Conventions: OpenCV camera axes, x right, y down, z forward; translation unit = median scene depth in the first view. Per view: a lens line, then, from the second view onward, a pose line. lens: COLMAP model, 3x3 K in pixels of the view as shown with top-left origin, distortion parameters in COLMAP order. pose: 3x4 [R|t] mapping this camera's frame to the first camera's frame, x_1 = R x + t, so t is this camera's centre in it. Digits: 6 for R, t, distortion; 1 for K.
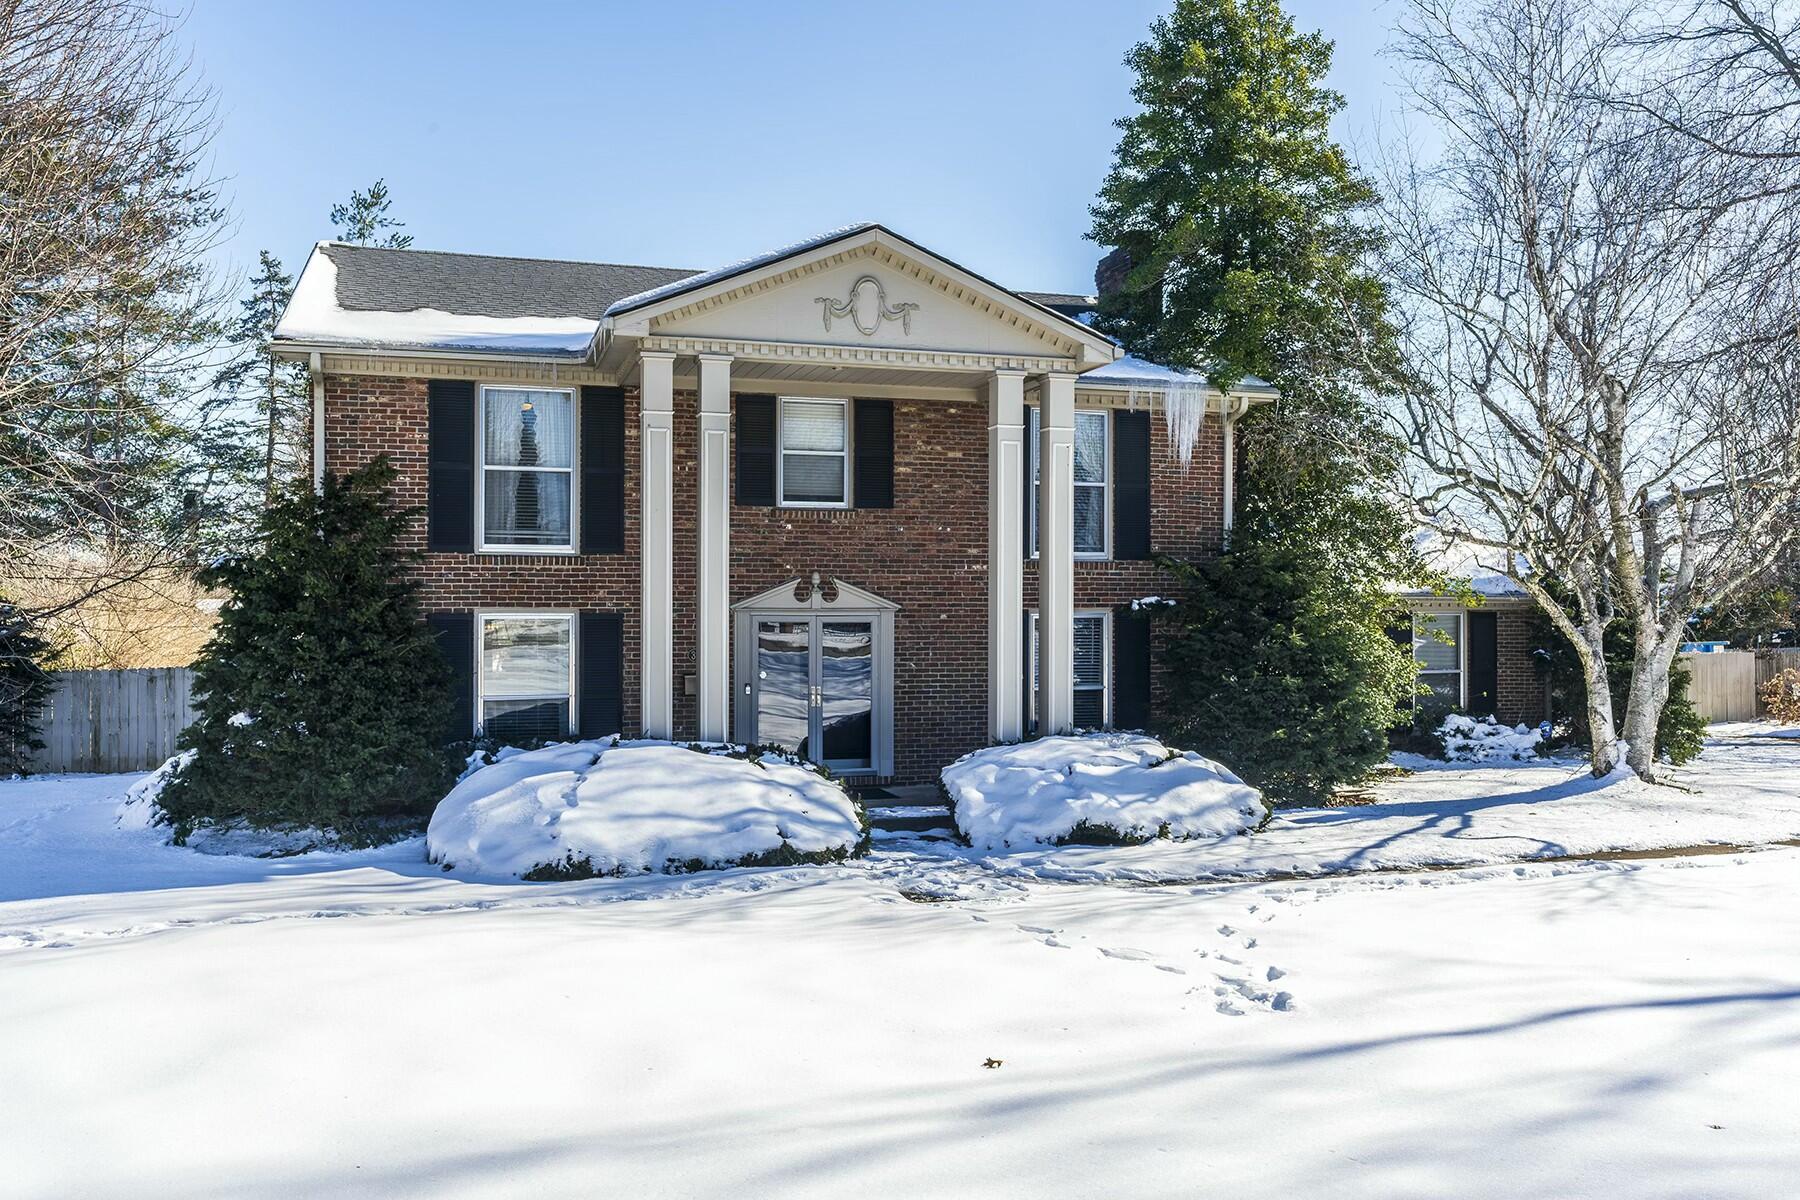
lens RADIAL K [[1498.5, 0, 900.0], [0, 1498.5, 590.3], [0, 0, 1]] dist [0.010377, -0.009316]
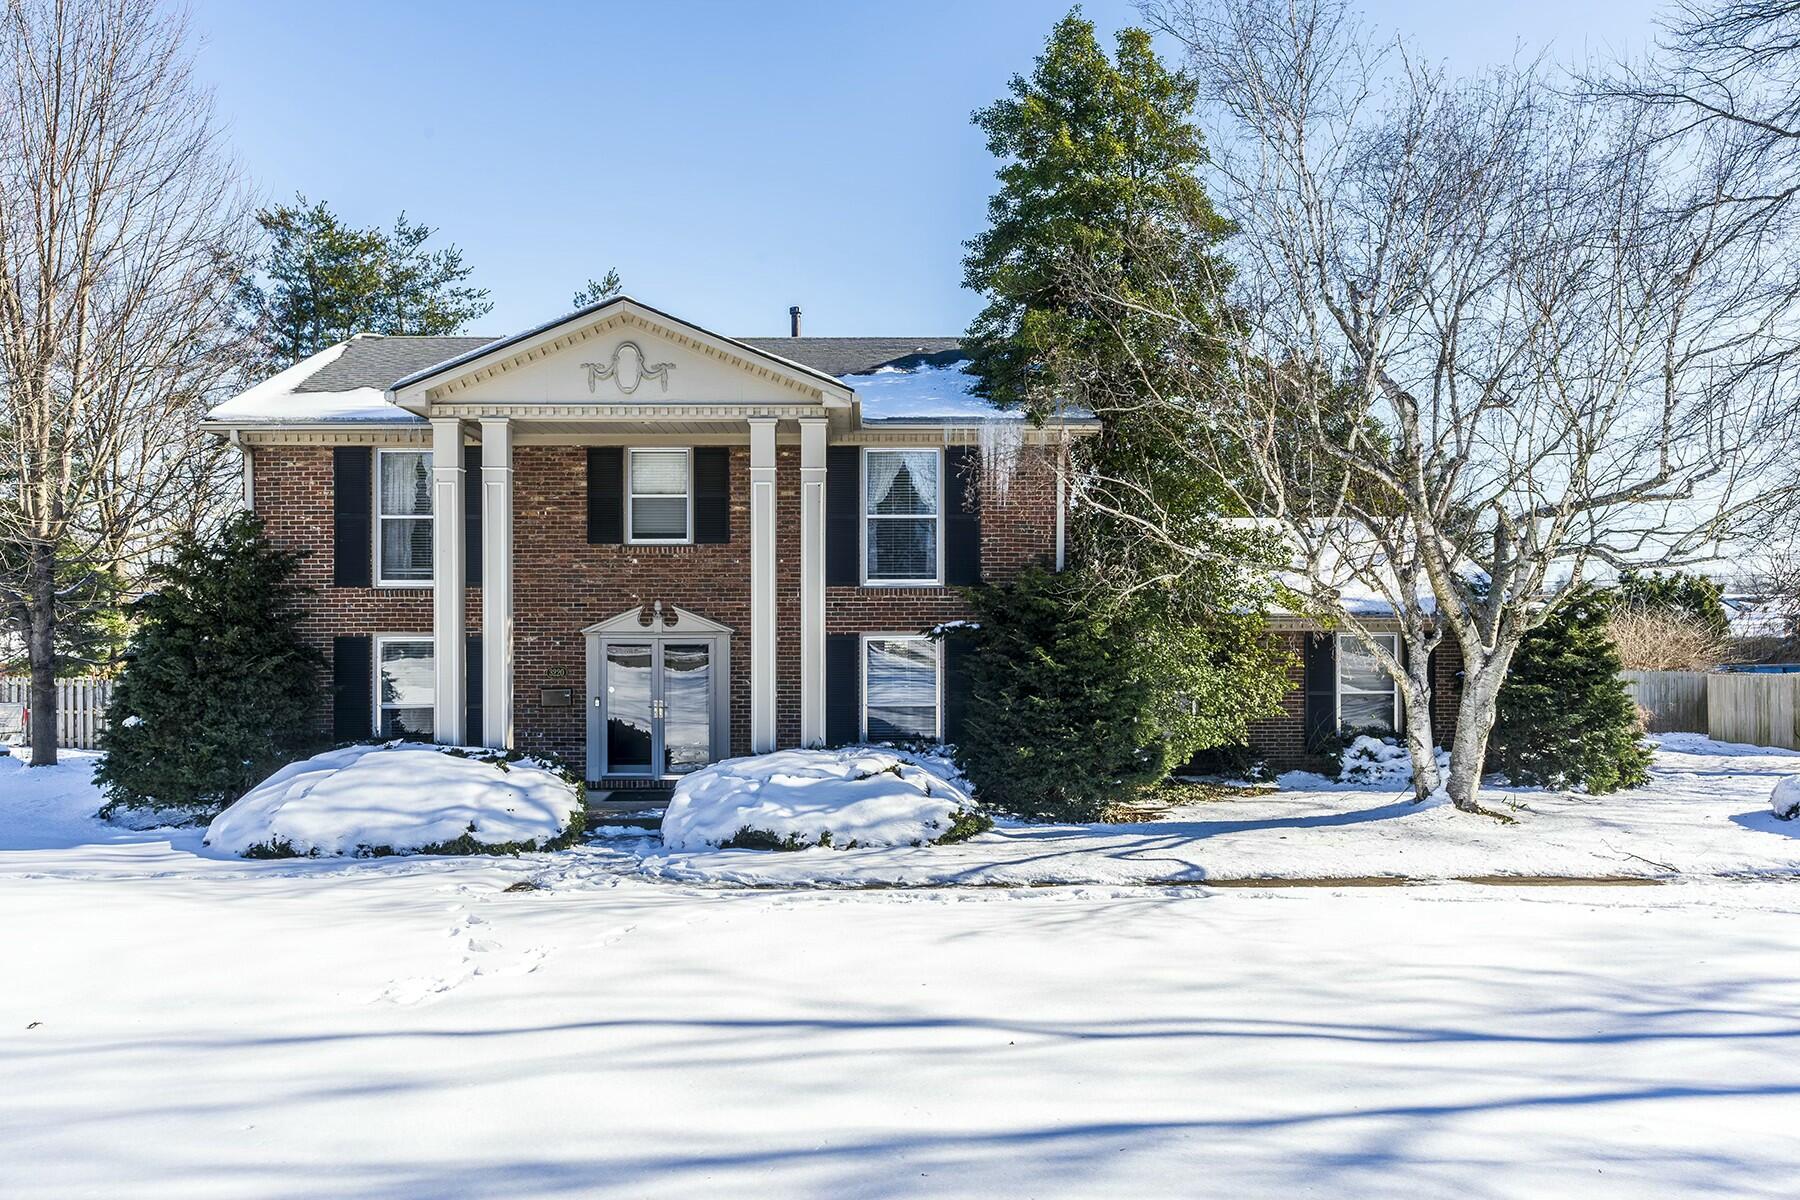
lens RADIAL K [[1354.0, 0, 900.2], [0, 1354.0, 610.8], [0, 0, 1]] dist [0.002535, 0.003030]
pose [[0.959376, -0.005212, -0.282082, 0.444683], [0.006354, 0.999975, 0.003135, -0.006734], [0.282059, -0.004800, 0.959385, 0.066569]]
